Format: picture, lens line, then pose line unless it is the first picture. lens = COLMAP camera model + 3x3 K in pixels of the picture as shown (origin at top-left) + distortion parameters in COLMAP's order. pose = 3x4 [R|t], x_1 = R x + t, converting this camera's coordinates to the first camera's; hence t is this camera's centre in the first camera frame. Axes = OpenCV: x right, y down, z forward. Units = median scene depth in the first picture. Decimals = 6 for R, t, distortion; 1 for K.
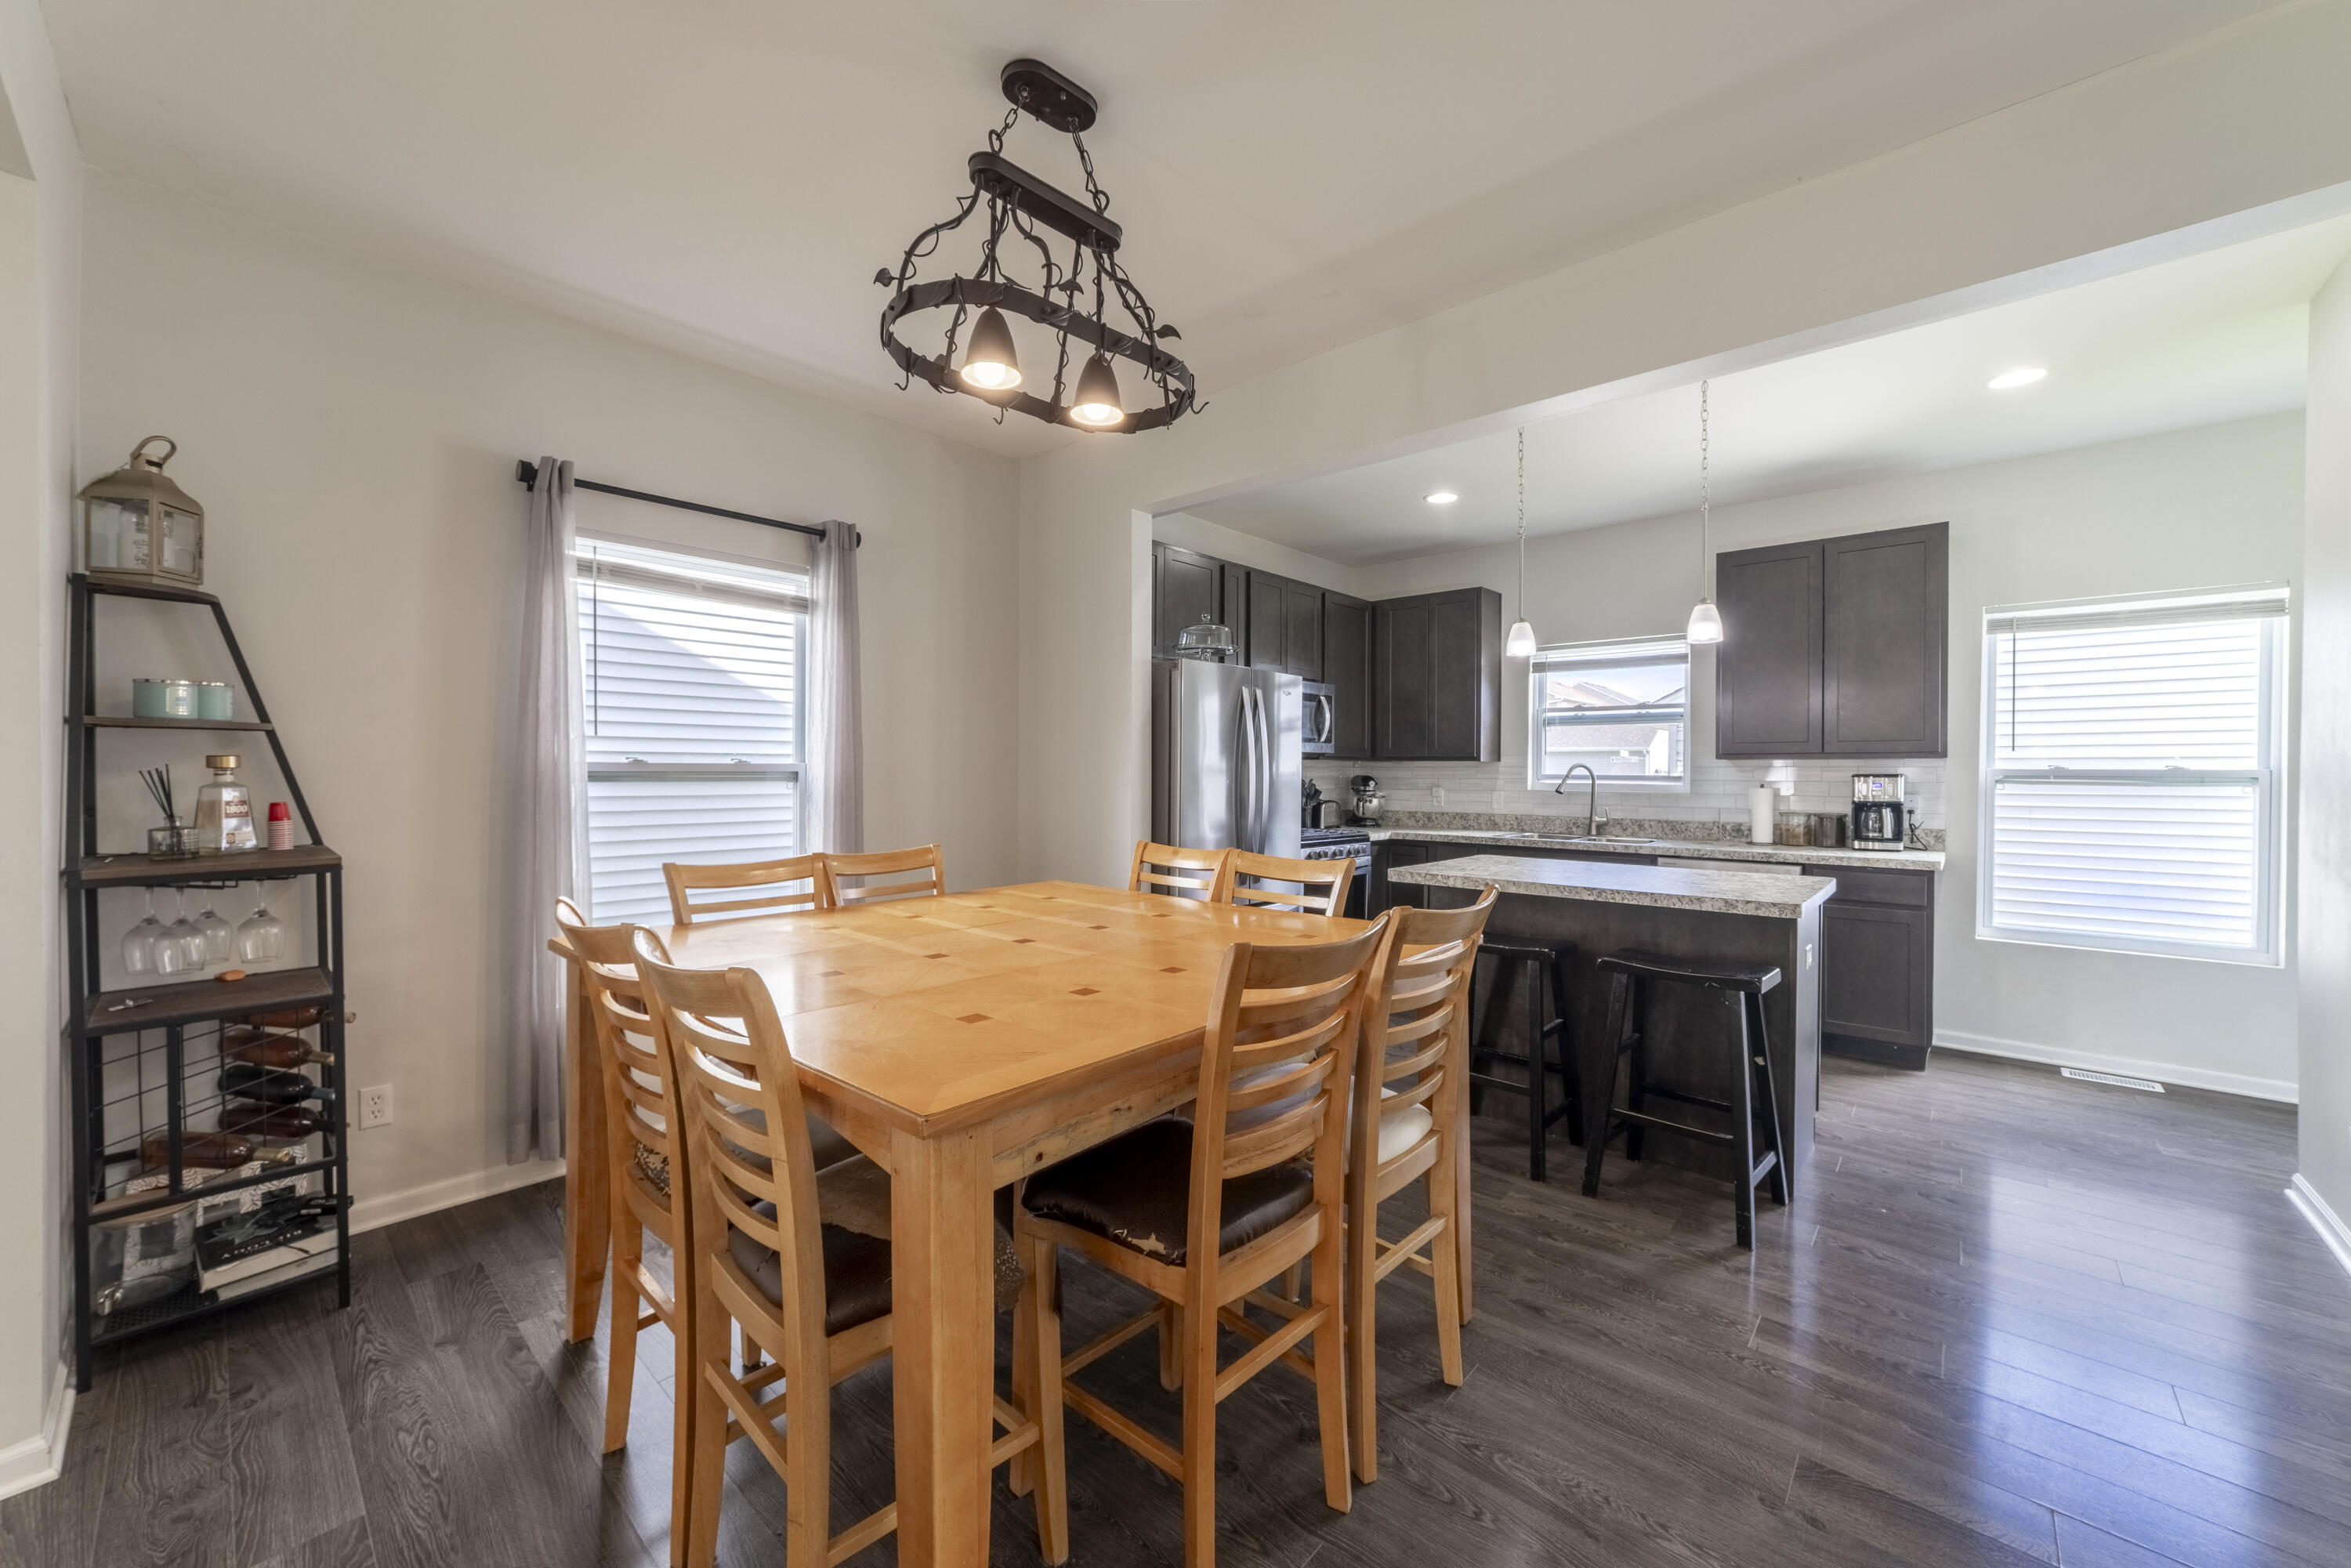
lens RADIAL K [[882.4, 0, 1169.1], [0, 882.4, 777.8], [0, 0, 1]] dist [-0.020758, 0.008805]
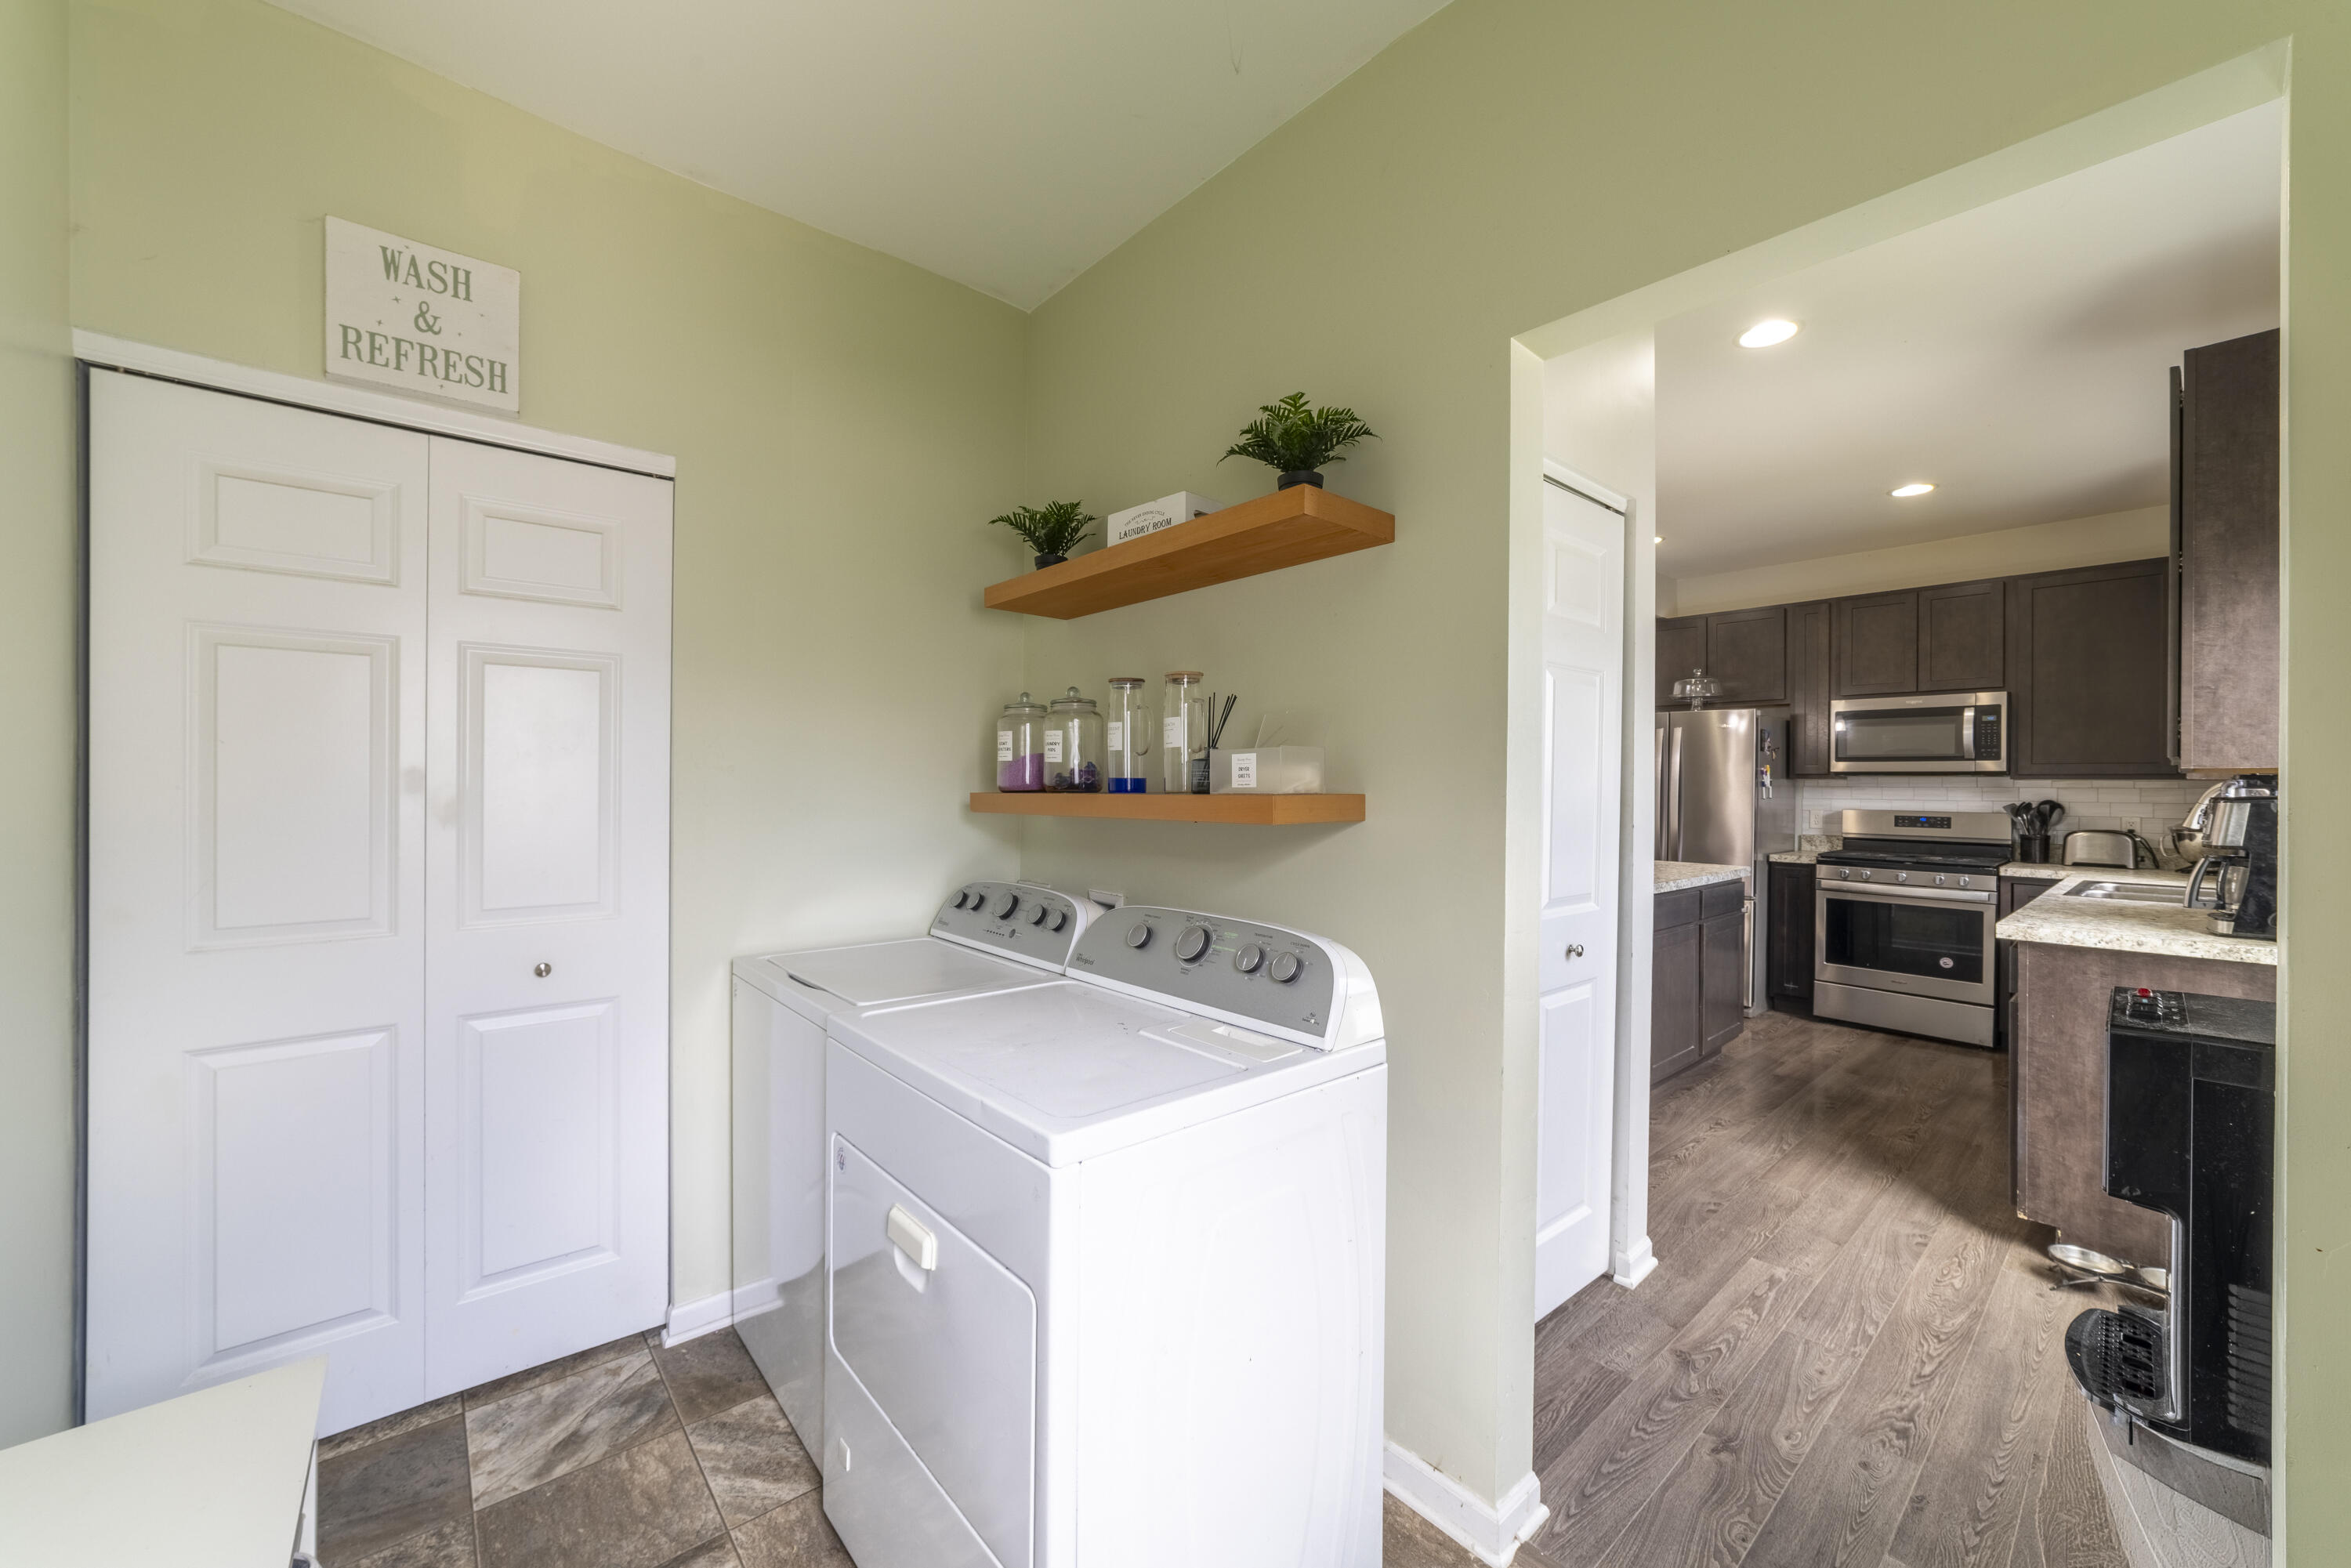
lens RADIAL K [[888.3, 0, 1166.4], [0, 888.3, 778.7], [0, 0, 1]] dist [-0.016723, 0.005425]
pose [[-0.119973, -0.009392, -0.992733, 1.444505], [-0.017057, 0.999827, -0.007398, -0.000372], [0.992631, 0.016045, -0.120113, 0.391332]]
